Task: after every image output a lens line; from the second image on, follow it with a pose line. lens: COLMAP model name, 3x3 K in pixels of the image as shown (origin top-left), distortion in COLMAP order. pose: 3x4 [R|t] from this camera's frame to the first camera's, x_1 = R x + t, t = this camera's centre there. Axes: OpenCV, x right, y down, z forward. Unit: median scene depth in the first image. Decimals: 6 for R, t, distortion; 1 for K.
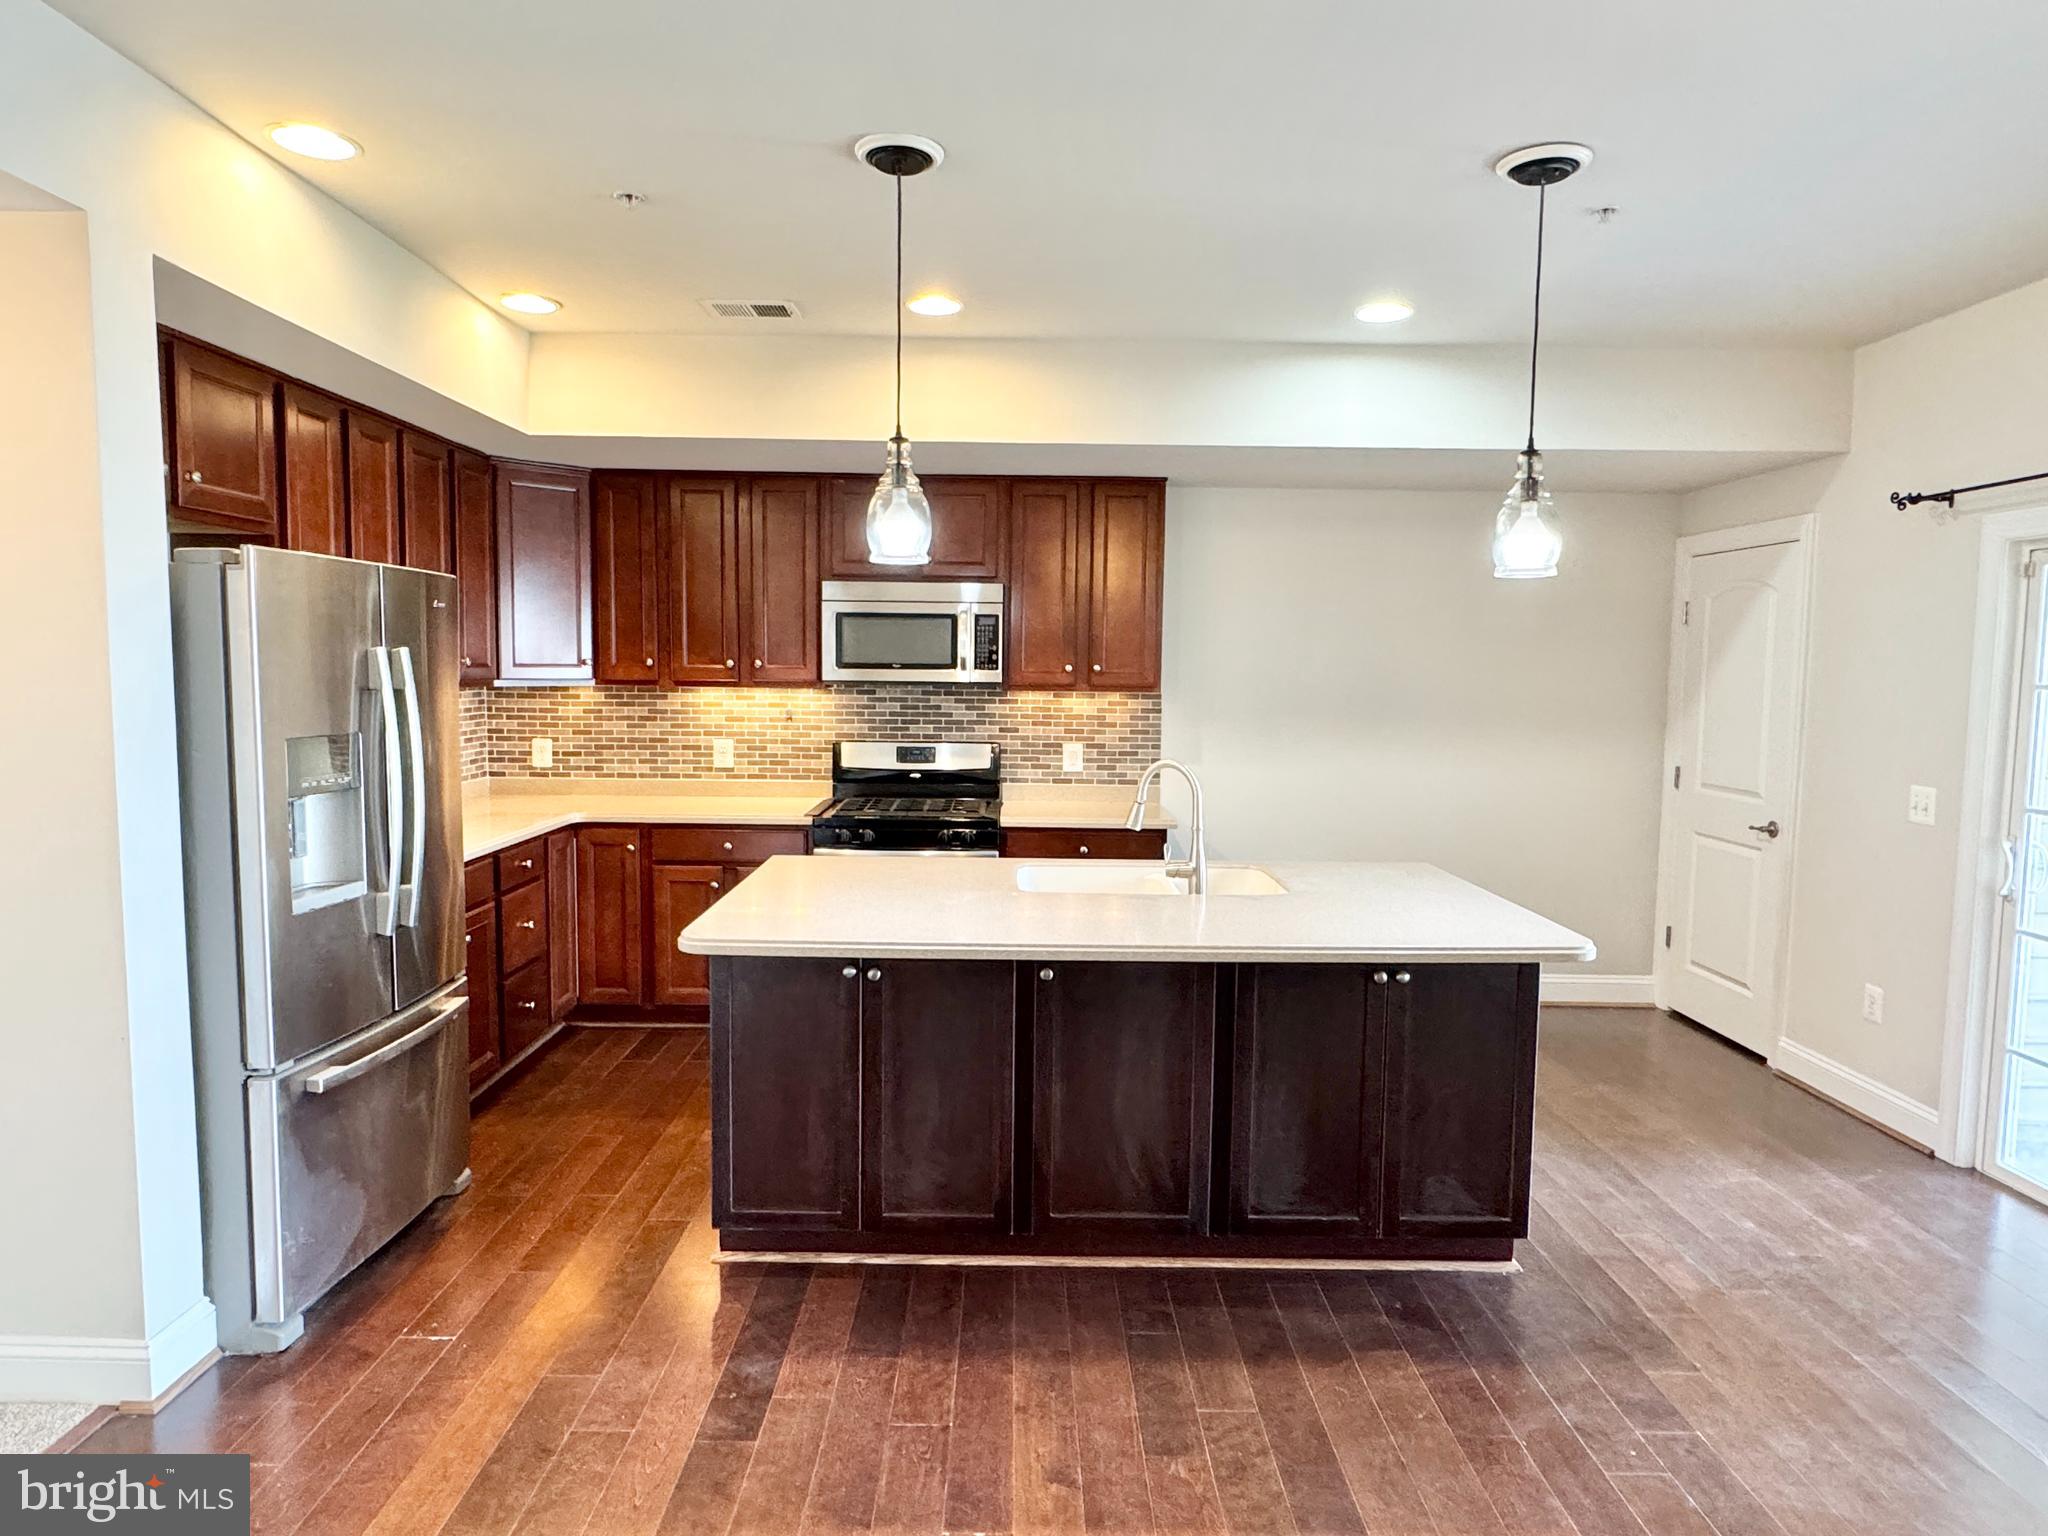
lens RADIAL K [[1229.5, 0, 1014.1], [0, 1229.5, 777.9], [0, 0, 1]] dist [-0.004412, 0.001118]
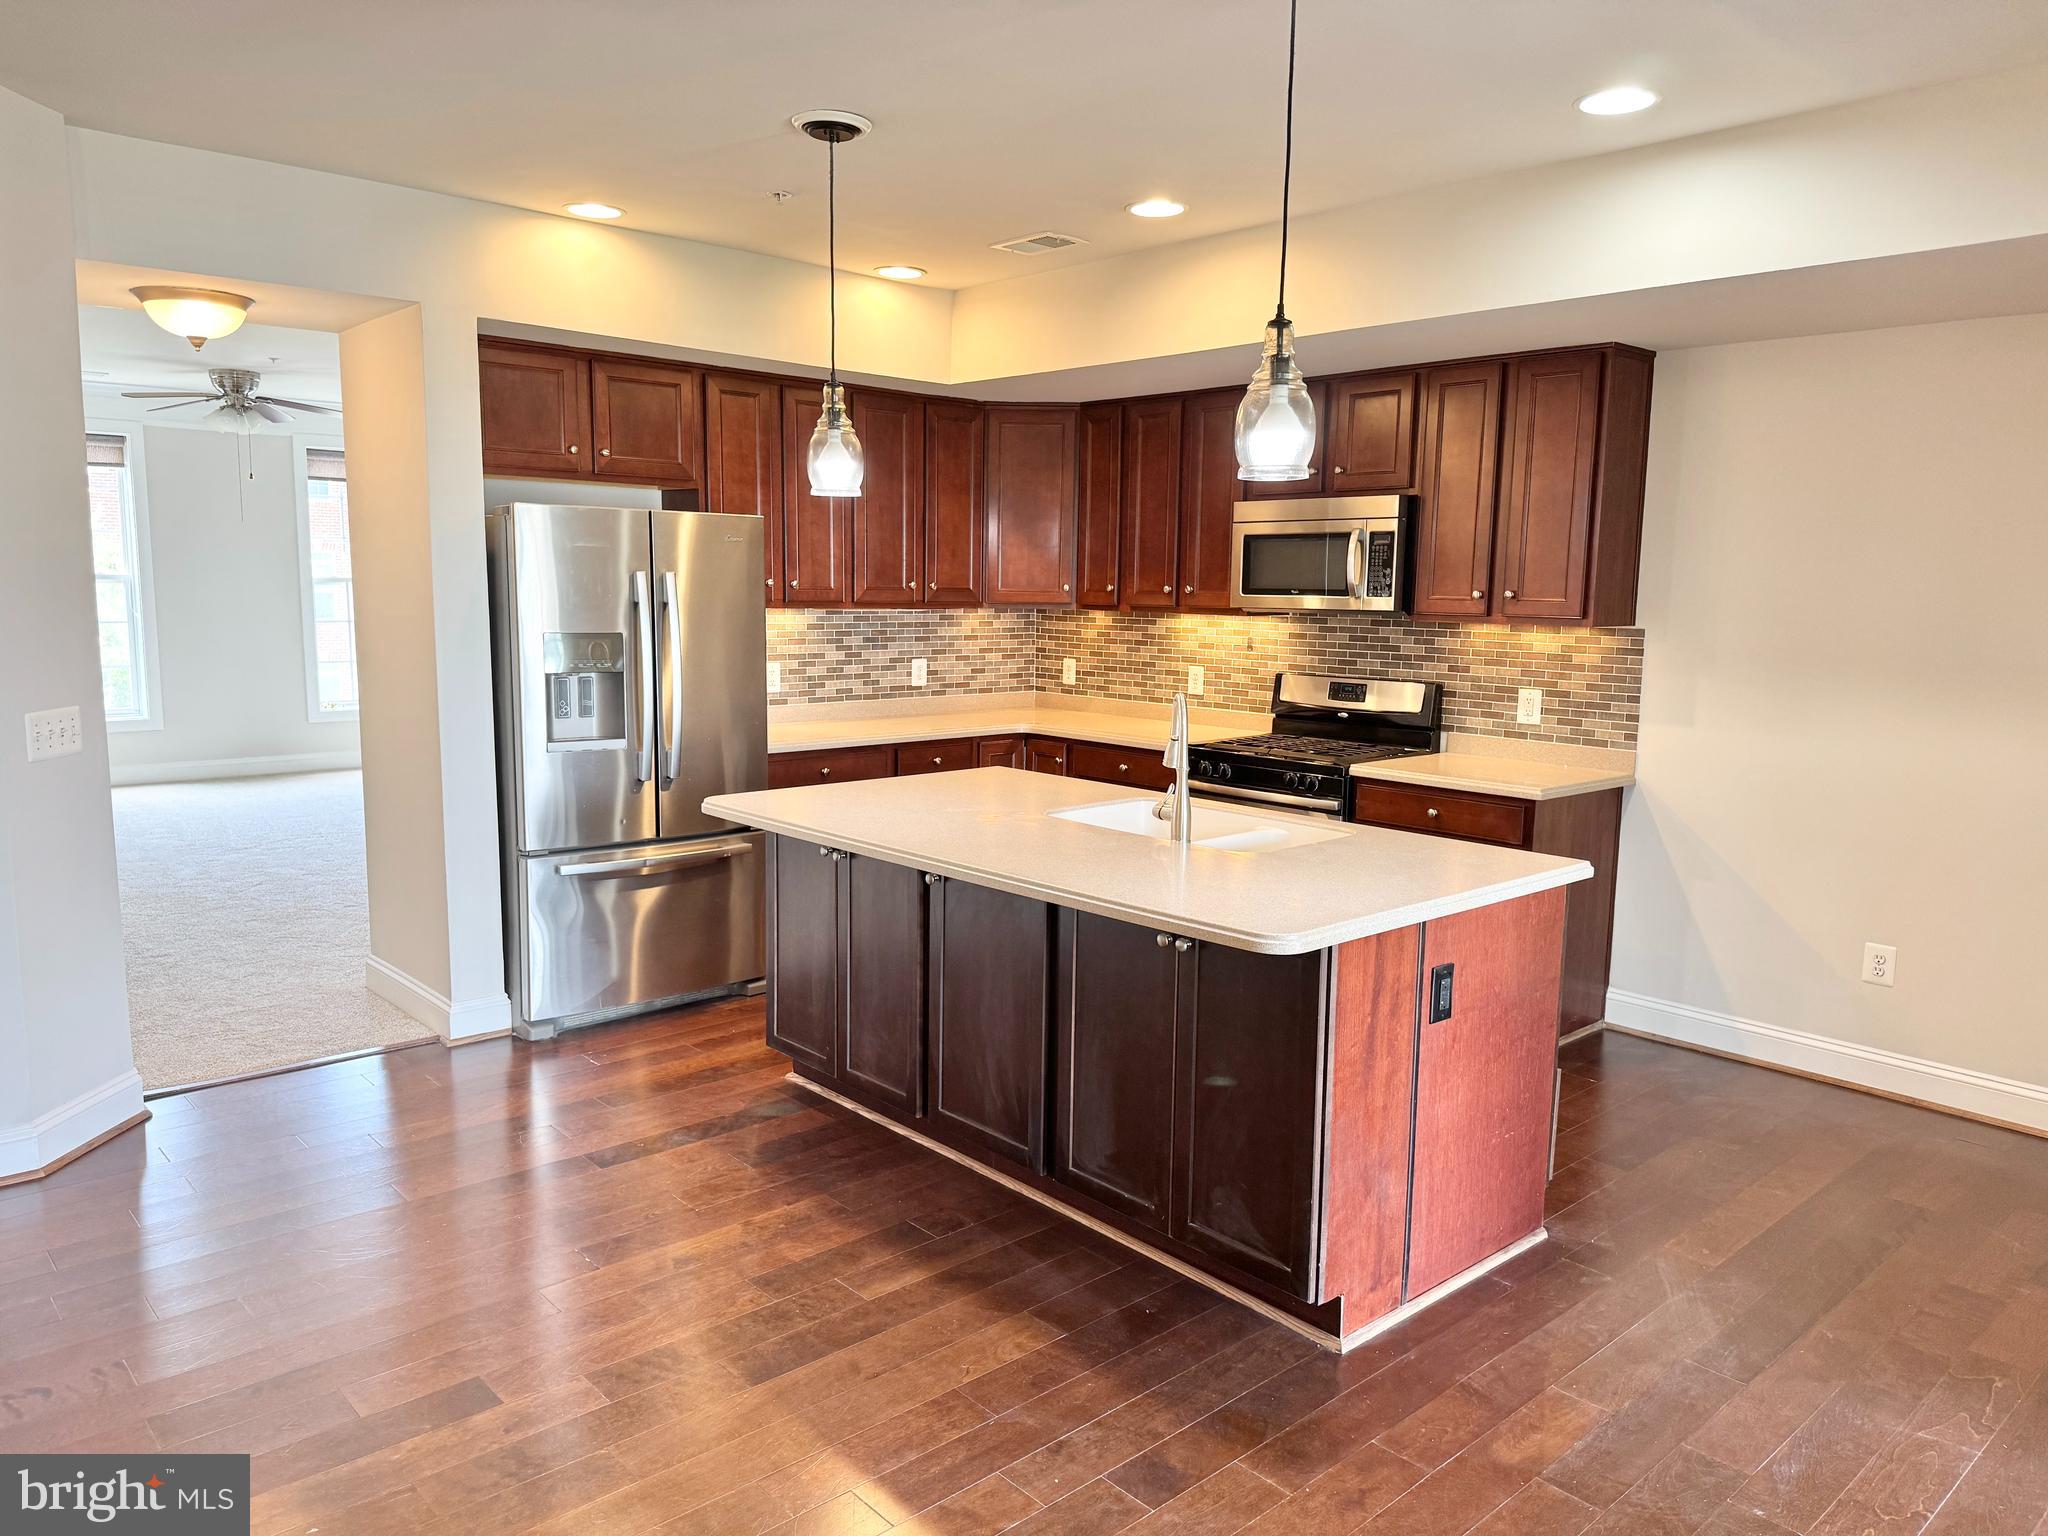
lens RADIAL K [[1433.5, 0, 1024.7], [0, 1433.5, 768.4], [0, 0, 1]] dist [0.052889, -0.059242]
pose [[0.664661, 0.094750, -0.741113, 0.542864], [-0.074712, 0.995383, 0.060254, -0.008654], [0.743400, 0.015321, 0.668671, 0.126841]]
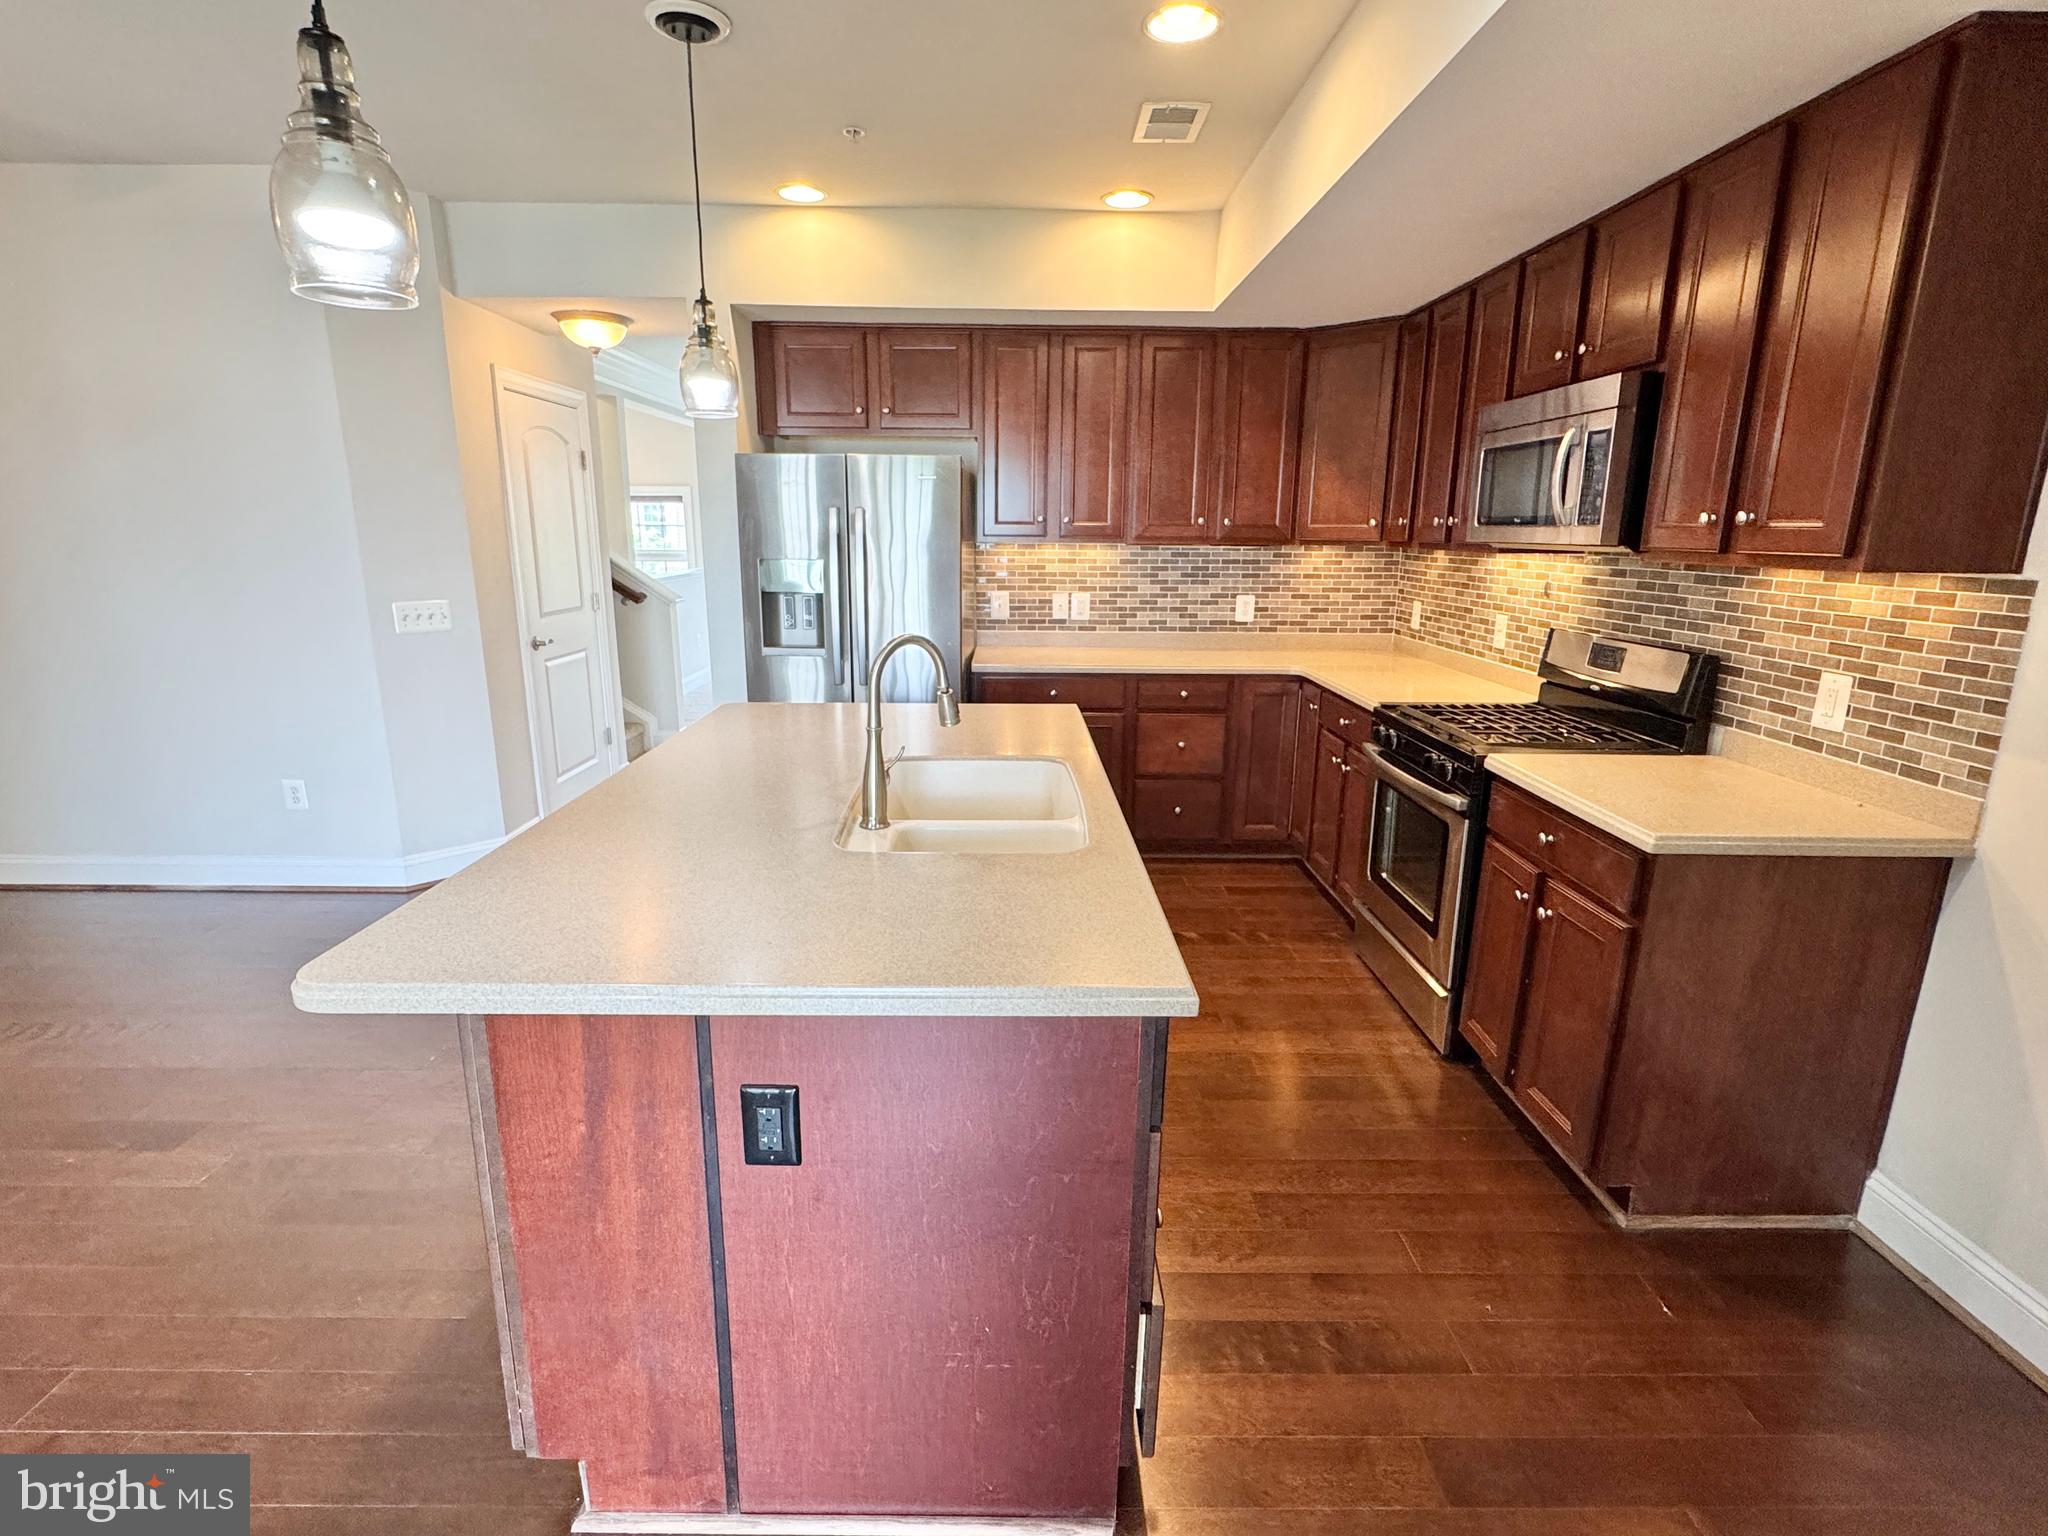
lens RADIAL K [[1003.3, 0, 1023.1], [0, 1003.3, 768.8], [0, 0, 1]] dist [-0.000964, -0.001900]
pose [[-0.002602, 0.221697, -0.975112, 0.467473], [-0.101298, 0.970041, 0.220815, -0.048227], [0.994853, 0.099352, 0.019933, 0.677043]]
